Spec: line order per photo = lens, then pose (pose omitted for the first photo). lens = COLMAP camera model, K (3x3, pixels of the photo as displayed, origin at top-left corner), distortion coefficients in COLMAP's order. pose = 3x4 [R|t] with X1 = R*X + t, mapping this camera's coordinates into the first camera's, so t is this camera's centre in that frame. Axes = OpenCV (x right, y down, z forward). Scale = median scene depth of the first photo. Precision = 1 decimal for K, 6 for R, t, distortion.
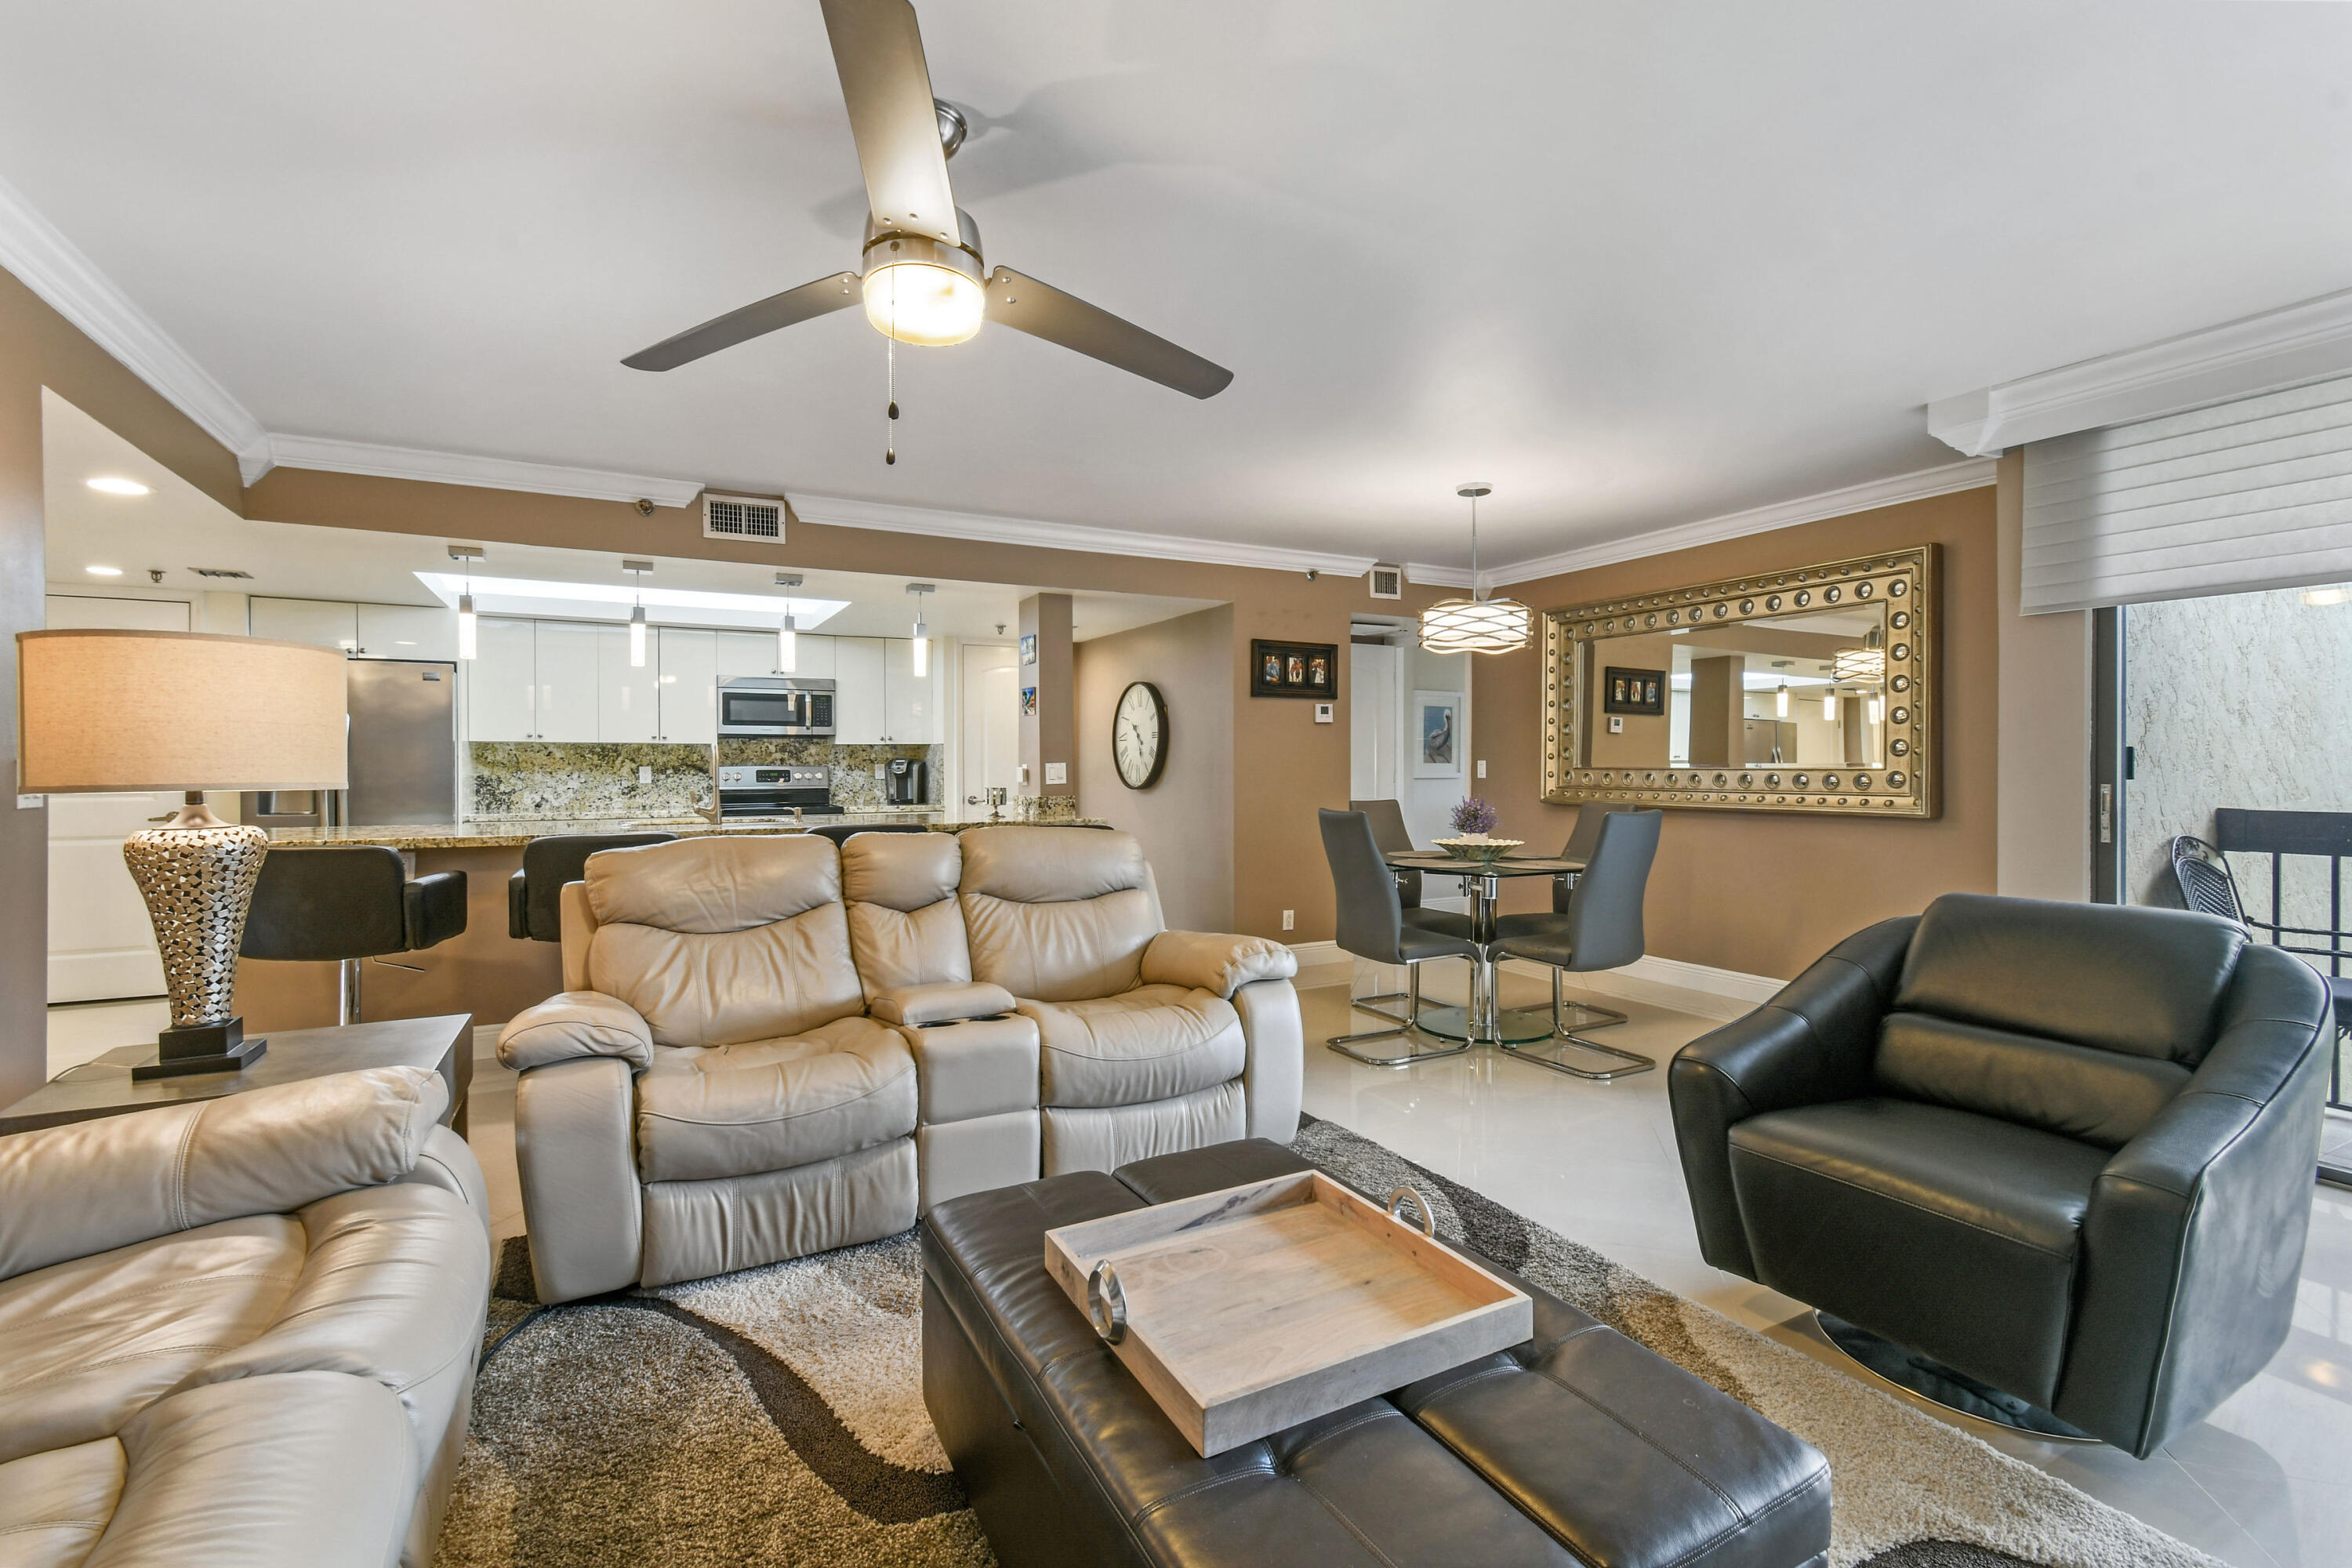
lens RADIAL K [[1060.6, 0, 1181.7], [0, 1060.6, 761.8], [0, 0, 1]] dist [0.003229, -0.000359]
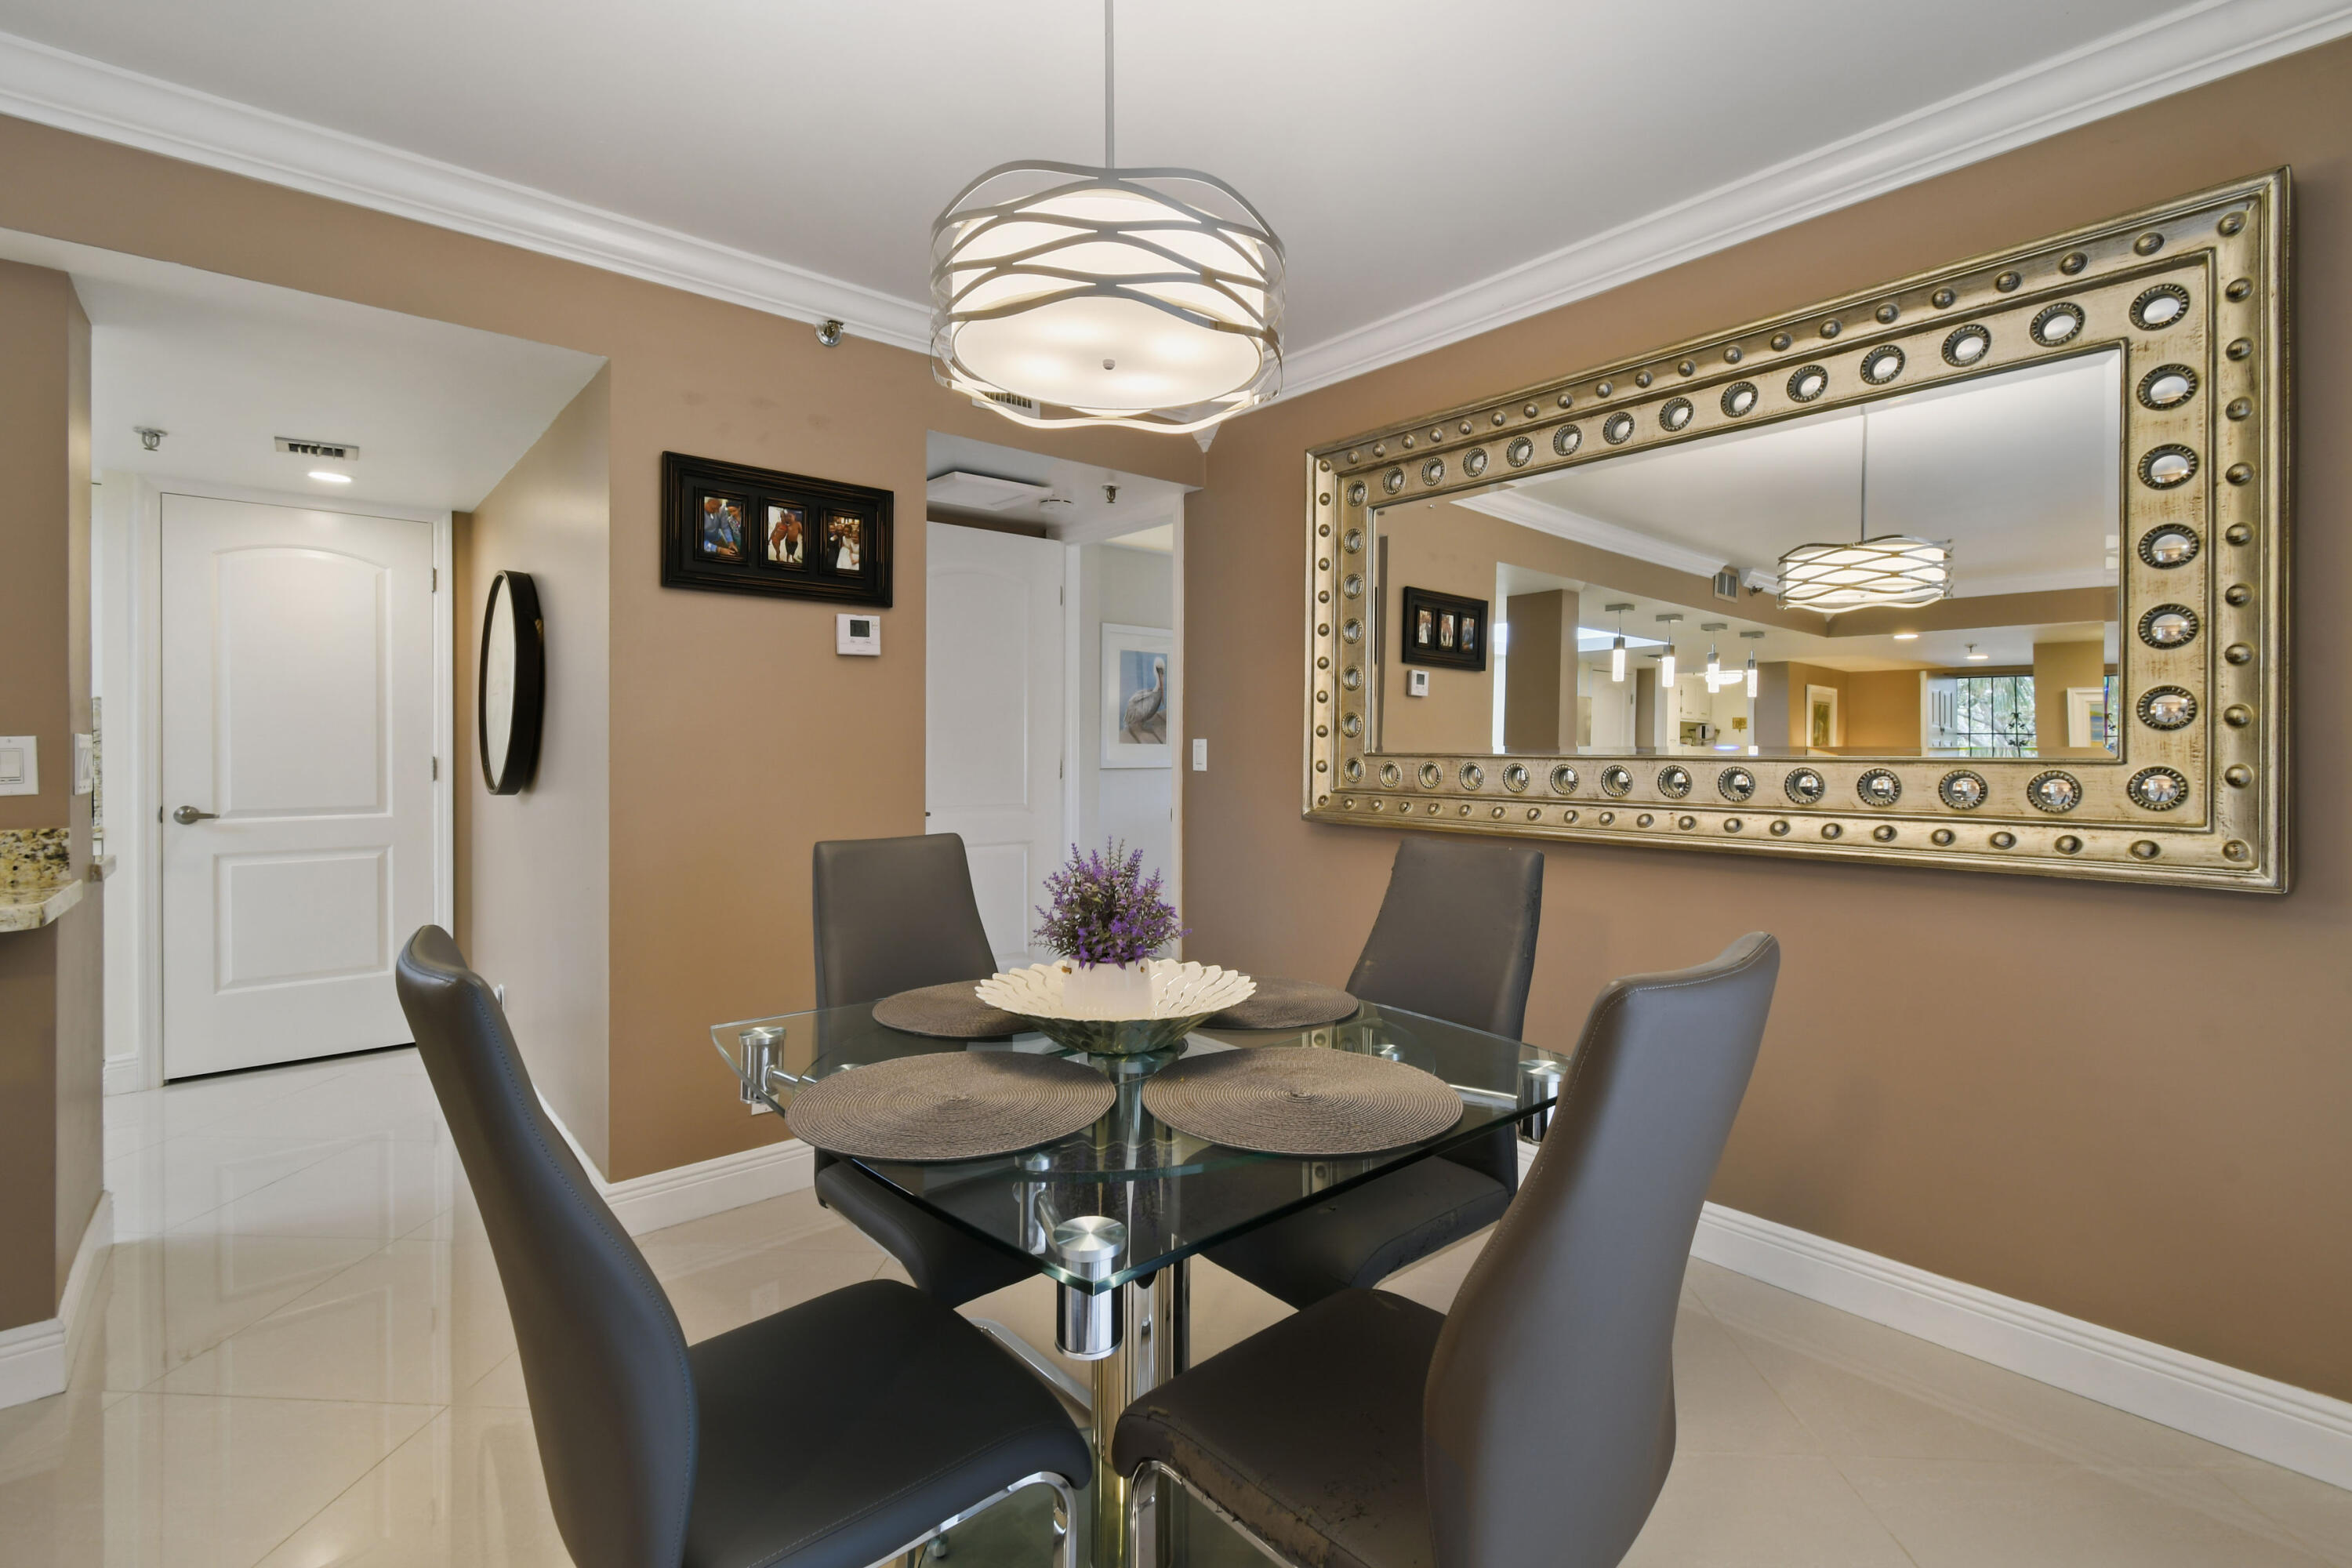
lens RADIAL K [[1062.0, 0, 1175.5], [0, 1062.0, 739.4], [0, 0, 1]] dist [-0.001673, -0.000613]
pose [[0.978346, 0.004341, 0.206931, 0.175241], [-0.003875, 0.999989, -0.002658, 0.000552], [-0.206940, 0.001799, 0.978352, 0.520673]]
